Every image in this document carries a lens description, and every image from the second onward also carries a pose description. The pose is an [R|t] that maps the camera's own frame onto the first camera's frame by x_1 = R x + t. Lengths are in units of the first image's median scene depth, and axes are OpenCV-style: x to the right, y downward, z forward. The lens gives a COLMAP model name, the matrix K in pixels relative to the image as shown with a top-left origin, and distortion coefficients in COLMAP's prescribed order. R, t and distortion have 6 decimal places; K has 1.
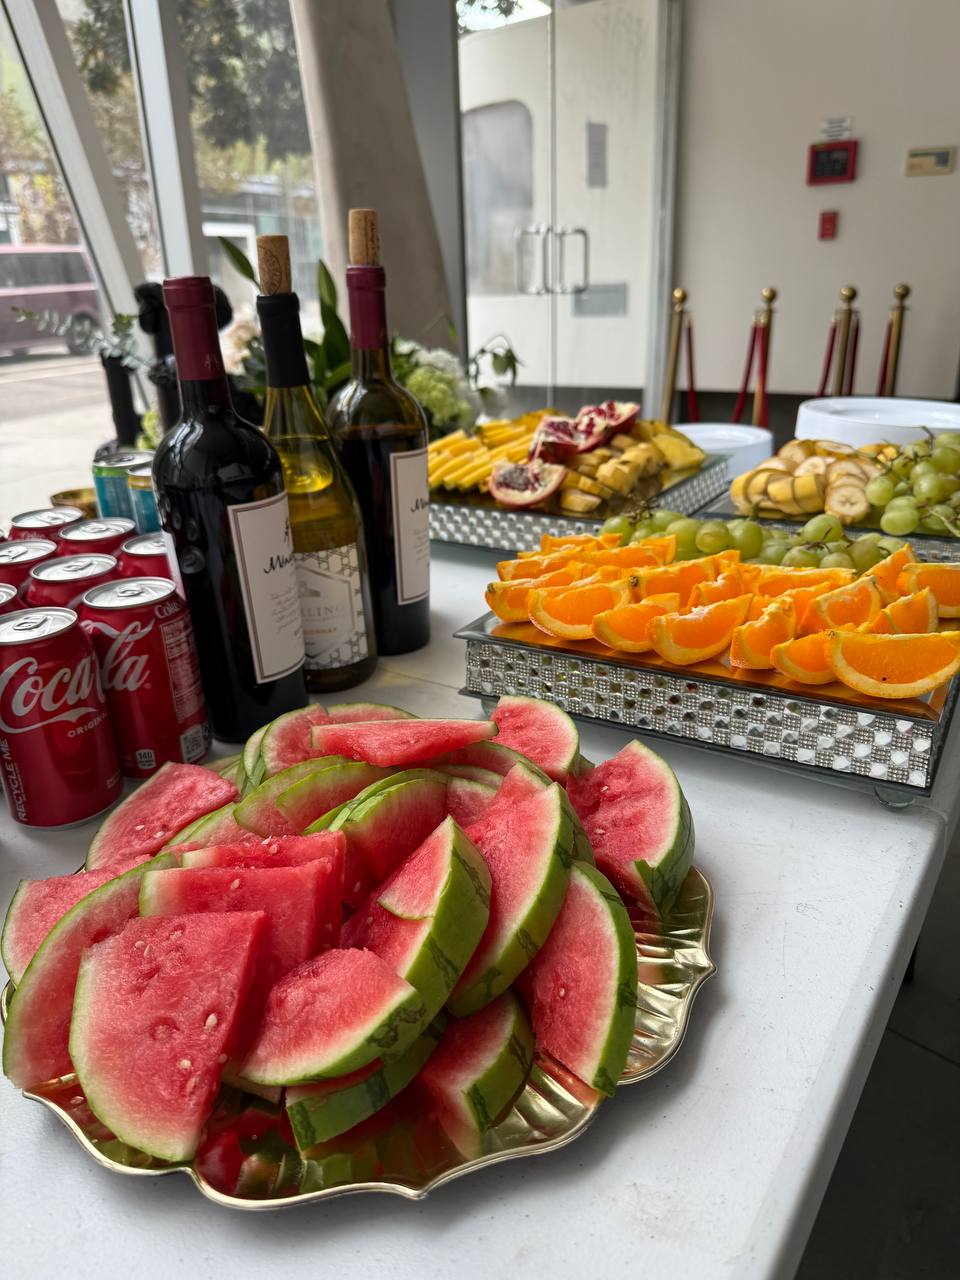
lens RADIAL K [[987.3, 0, 480.0], [0, 987.3, 640.0], [0, 0, 1]] dist [0.143786, -0.244512]
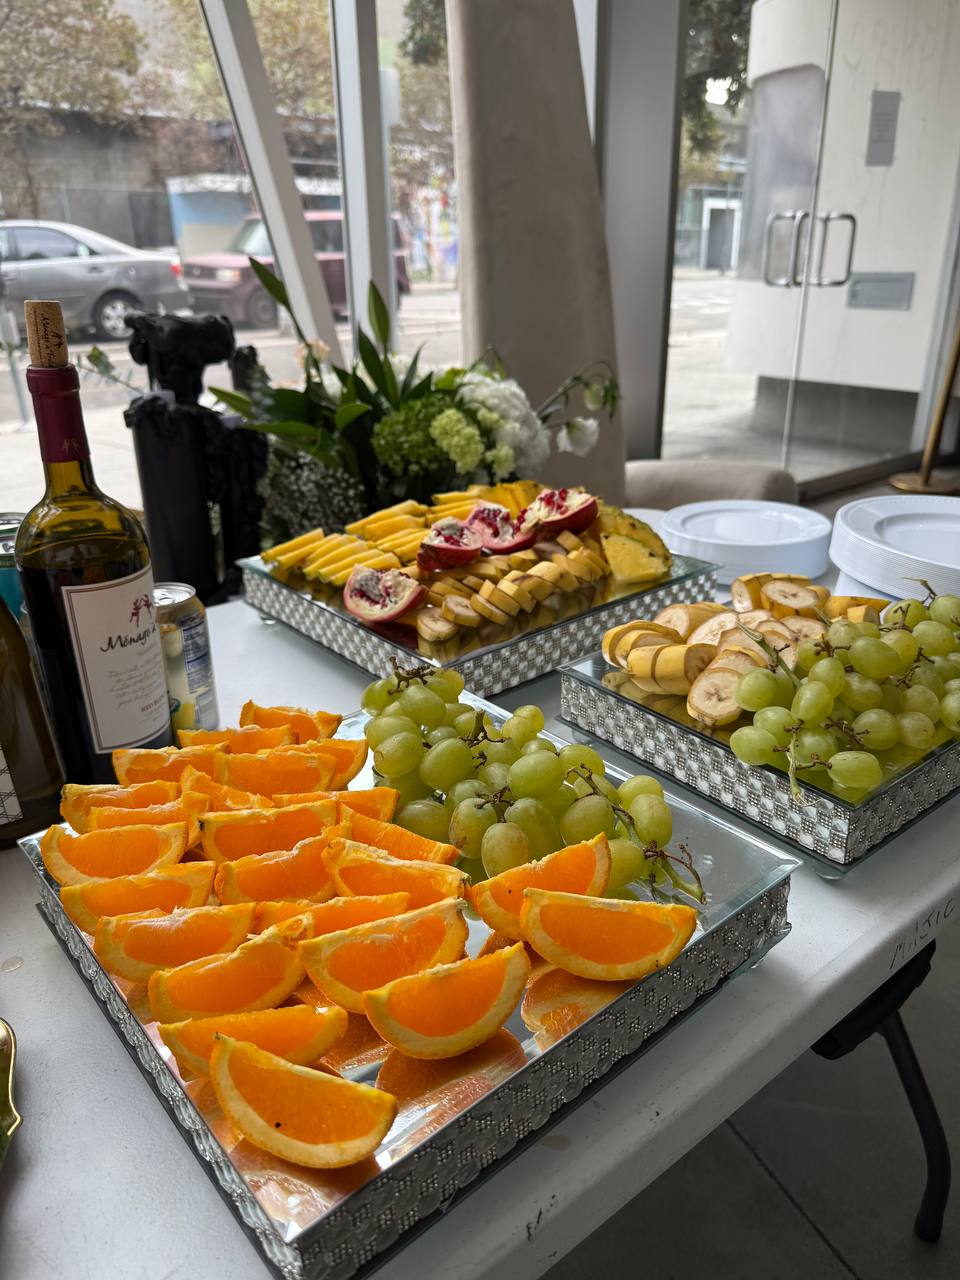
lens RADIAL K [[974.1, 0, 477.1], [0, 974.1, 641.9], [0, 0, 1]] dist [0.031507, -0.046839]
pose [[0.941017, 0.140306, -0.307898, 0.369826], [-0.125734, 0.989814, 0.066772, -0.179739], [0.314130, -0.024120, 0.949074, 0.245421]]
